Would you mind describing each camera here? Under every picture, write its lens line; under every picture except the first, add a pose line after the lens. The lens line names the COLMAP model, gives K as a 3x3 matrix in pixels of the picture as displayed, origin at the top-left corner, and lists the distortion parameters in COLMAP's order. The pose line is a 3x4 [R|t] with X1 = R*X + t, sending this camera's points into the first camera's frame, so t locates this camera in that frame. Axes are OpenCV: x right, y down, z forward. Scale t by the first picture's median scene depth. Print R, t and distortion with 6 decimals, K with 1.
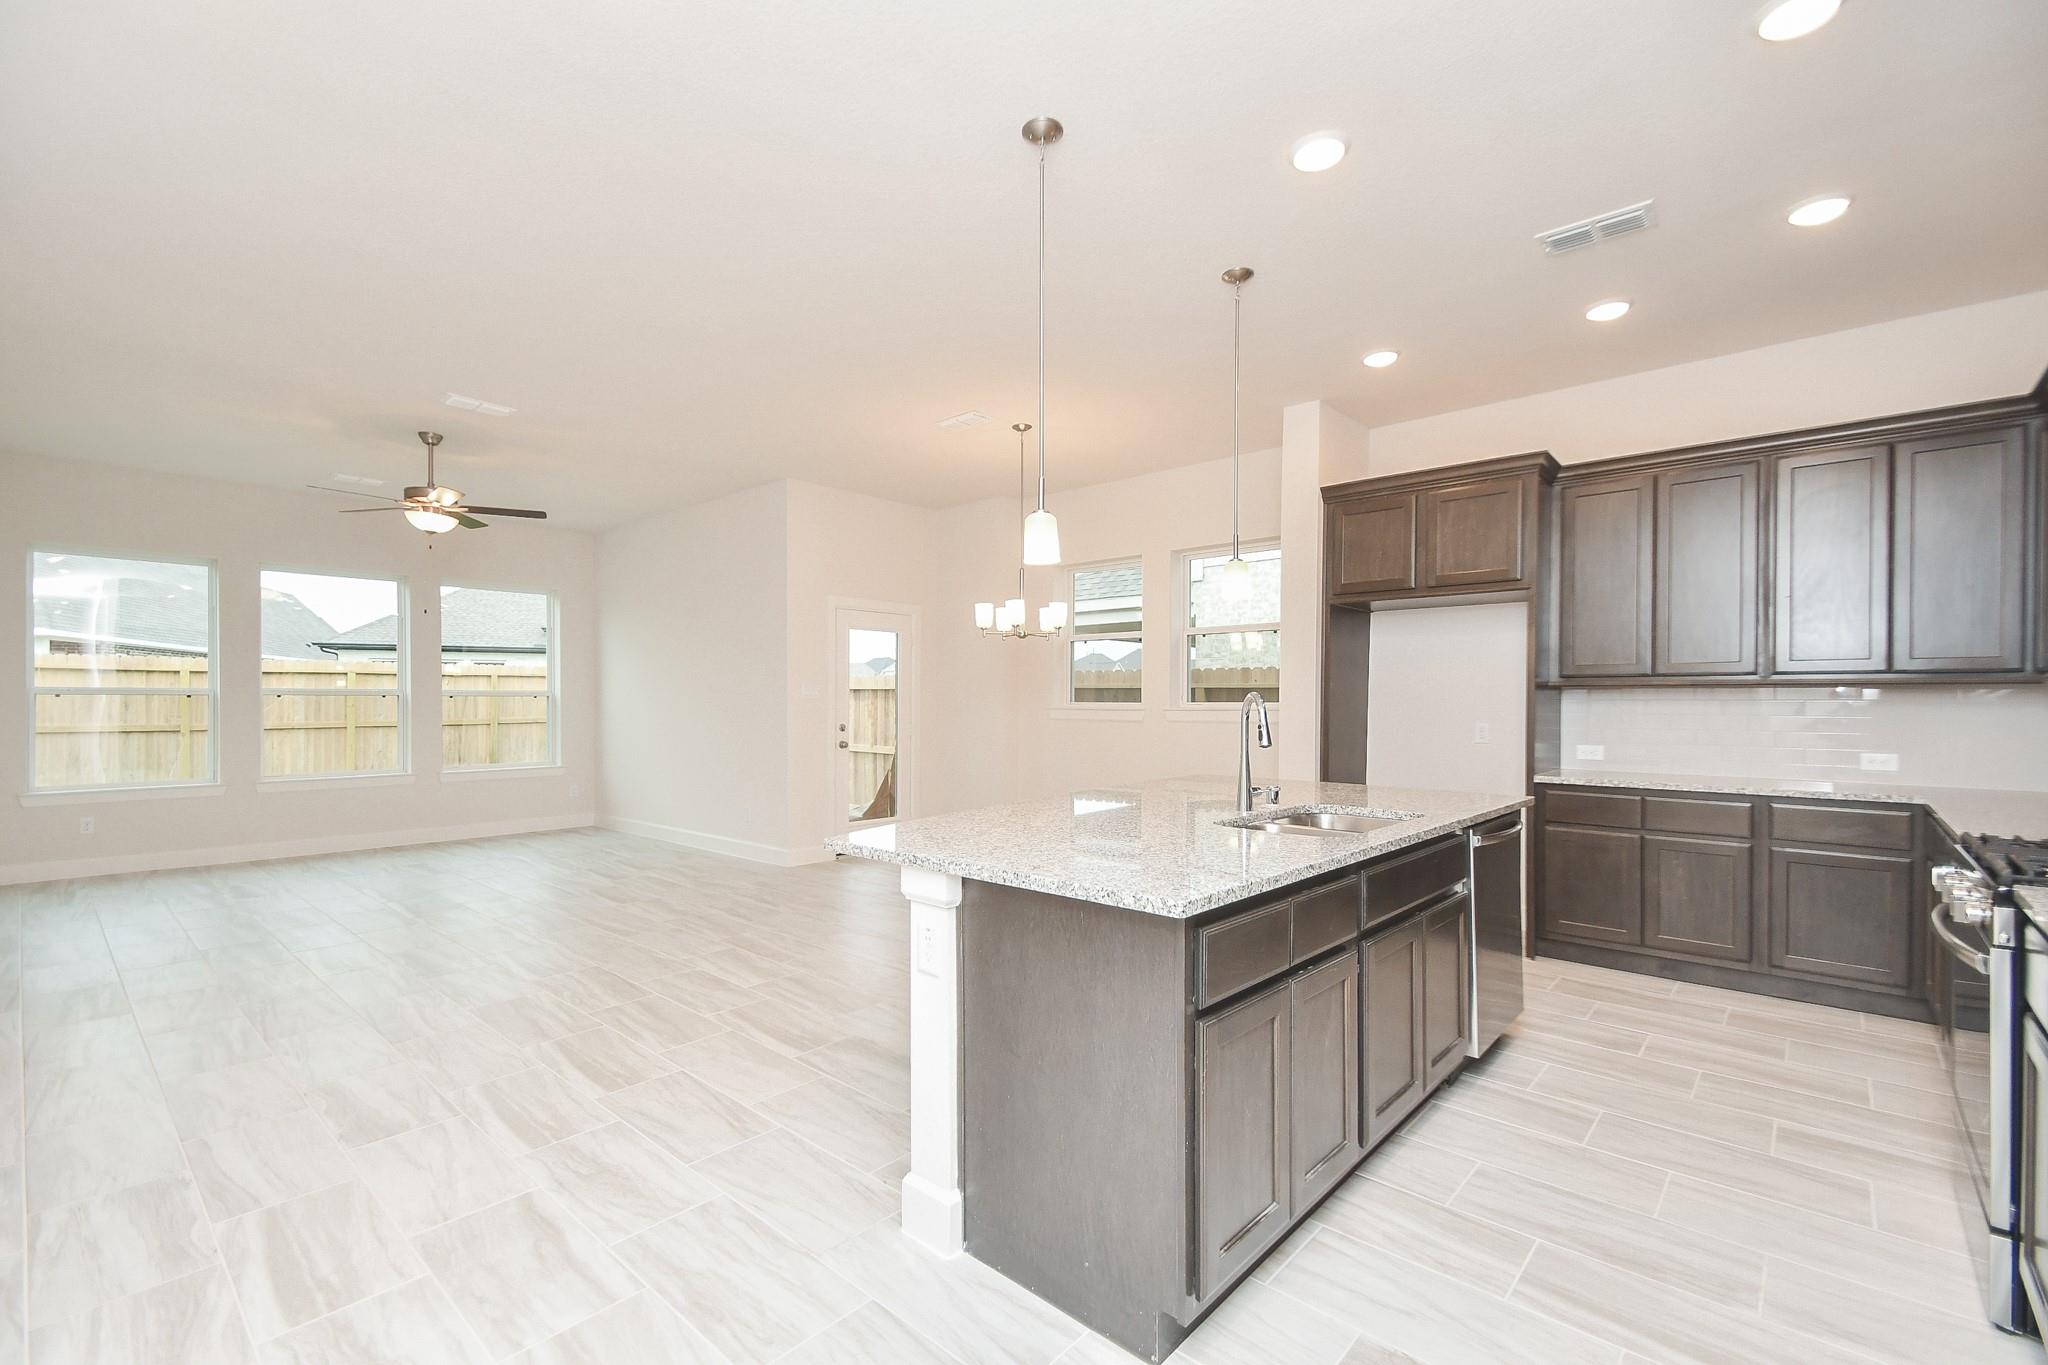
lens RADIAL K [[865.7, 0, 1019.2], [0, 865.7, 704.0], [0, 0, 1]] dist [-0.001008, -0.000114]
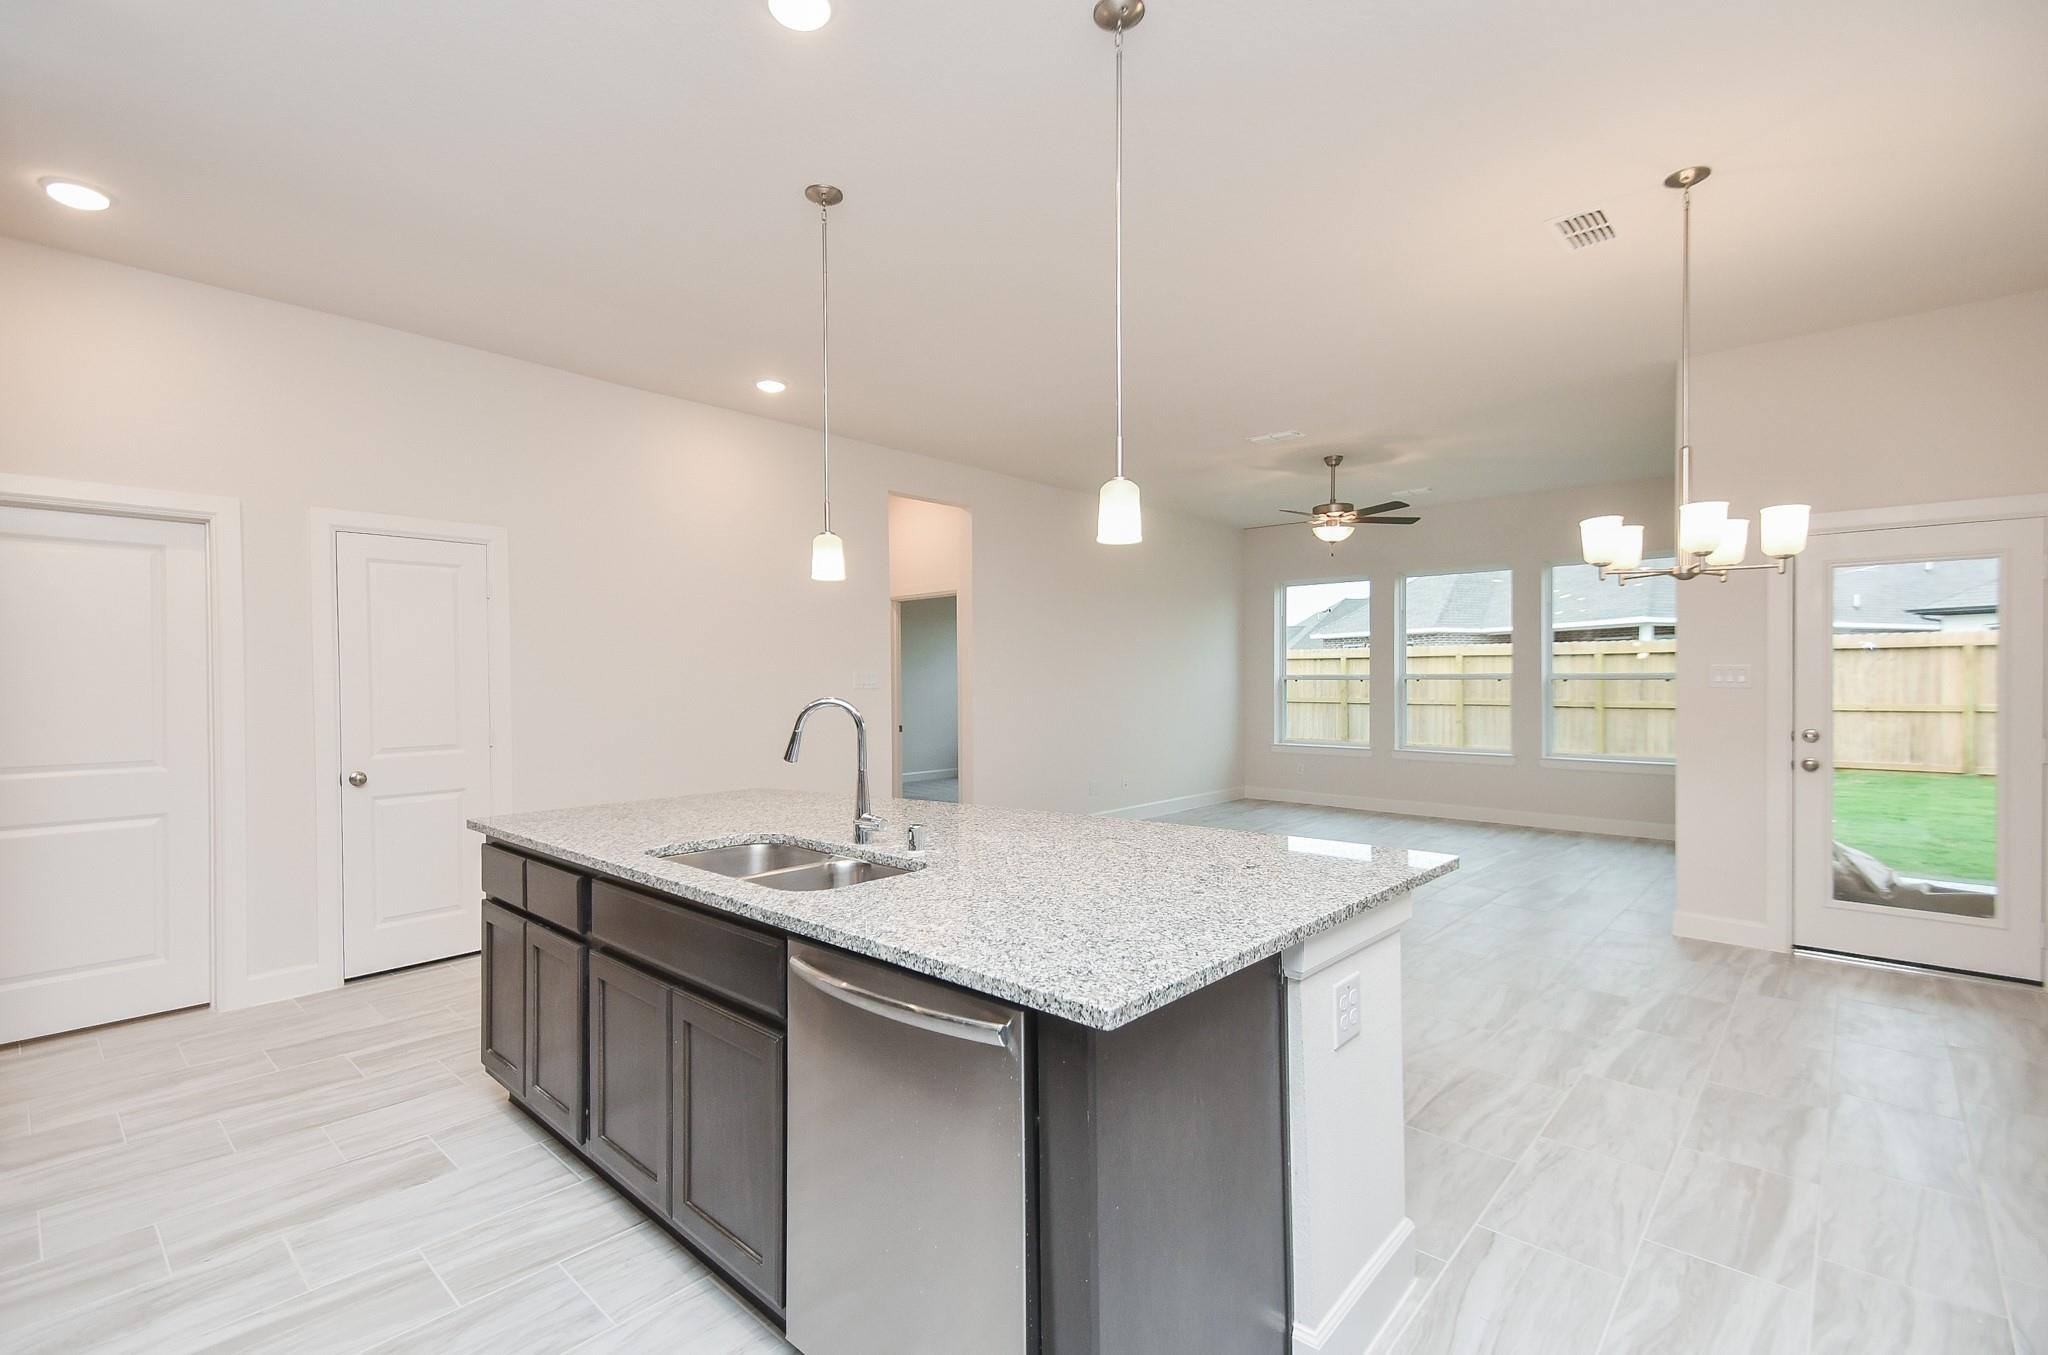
lens RADIAL K [[931.7, 0, 1024.0], [0, 931.7, 677.5], [0, 0, 1]] dist [0.008538, 0.000184]
pose [[0.011919, 0.008091, -0.999896, 0.518430], [-0.007645, 0.999939, 0.008000, -0.020033], [0.999900, 0.007549, 0.011980, 0.513157]]
